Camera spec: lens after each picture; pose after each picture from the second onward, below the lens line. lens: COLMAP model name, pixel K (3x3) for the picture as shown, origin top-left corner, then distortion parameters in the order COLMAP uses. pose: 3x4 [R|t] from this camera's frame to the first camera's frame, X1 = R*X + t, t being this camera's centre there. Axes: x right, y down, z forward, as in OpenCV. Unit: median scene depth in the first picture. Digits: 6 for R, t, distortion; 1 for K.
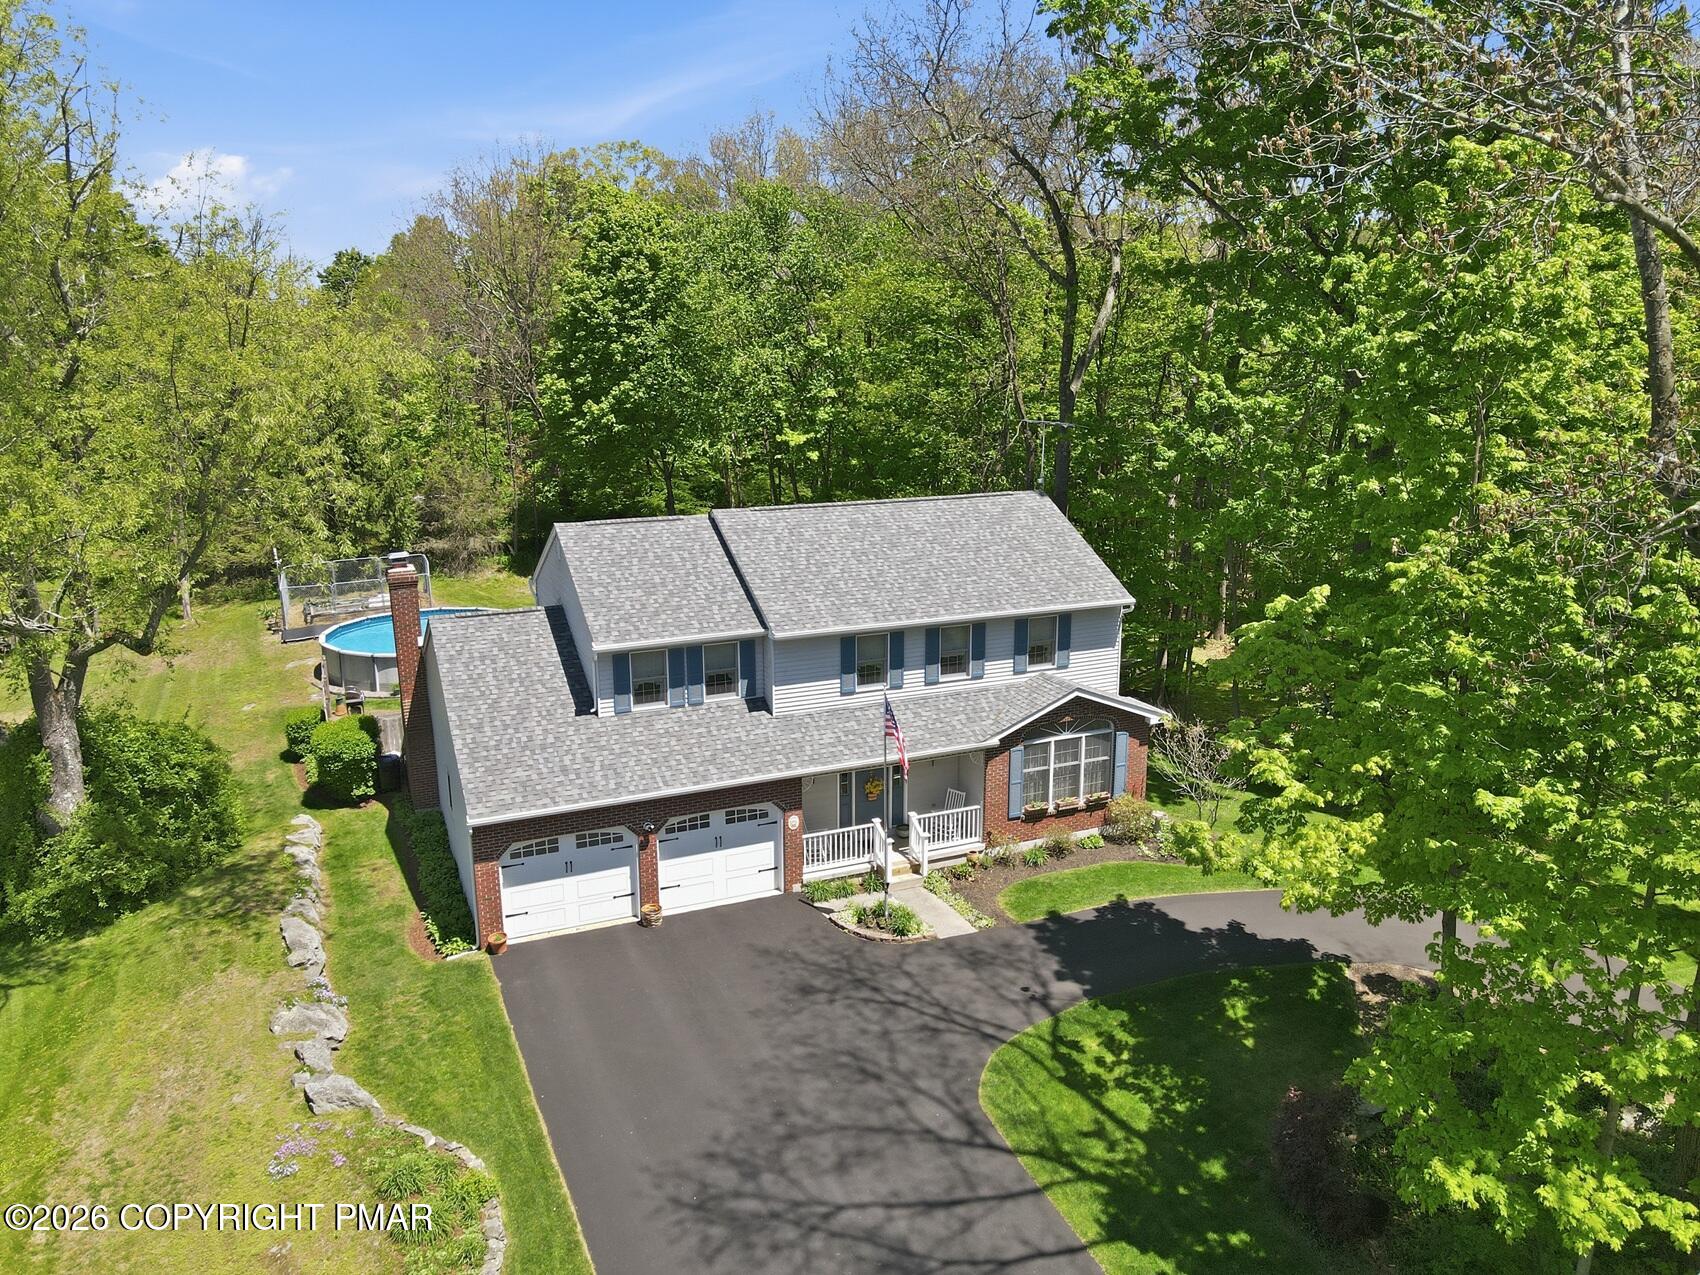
lens RADIAL K [[1249.6, 0, 854.7], [0, 1249.6, 633.5], [0, 0, 1]] dist [-0.009512, 0.039302]
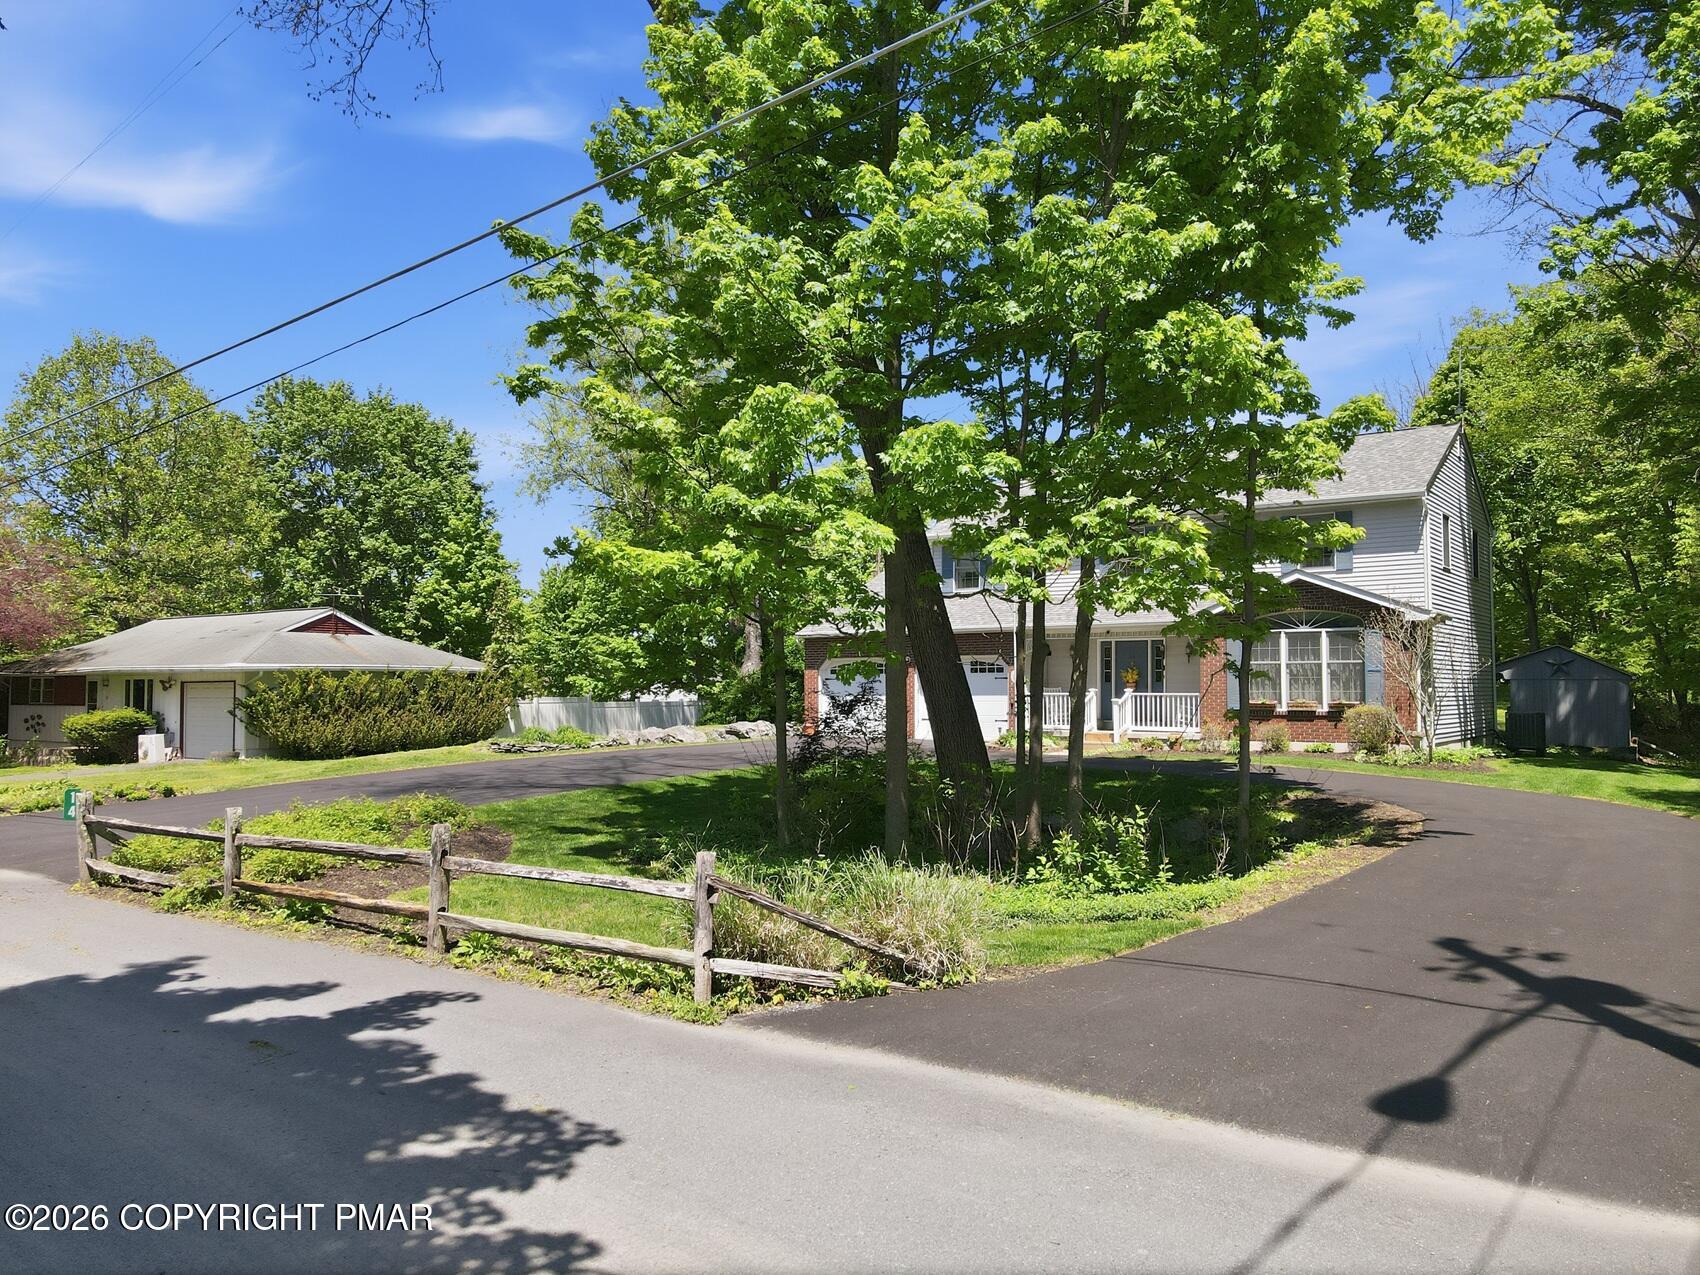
lens RADIAL K [[1249.6, 0, 854.7], [0, 1249.6, 633.5], [0, 0, 1]] dist [-0.009512, 0.039302]
pose [[0.509573, -0.035339, -0.859702, 0.835132], [-0.203434, 0.965879, -0.160286, 0.316060], [0.836032, 0.256570, 0.484997, 0.297569]]
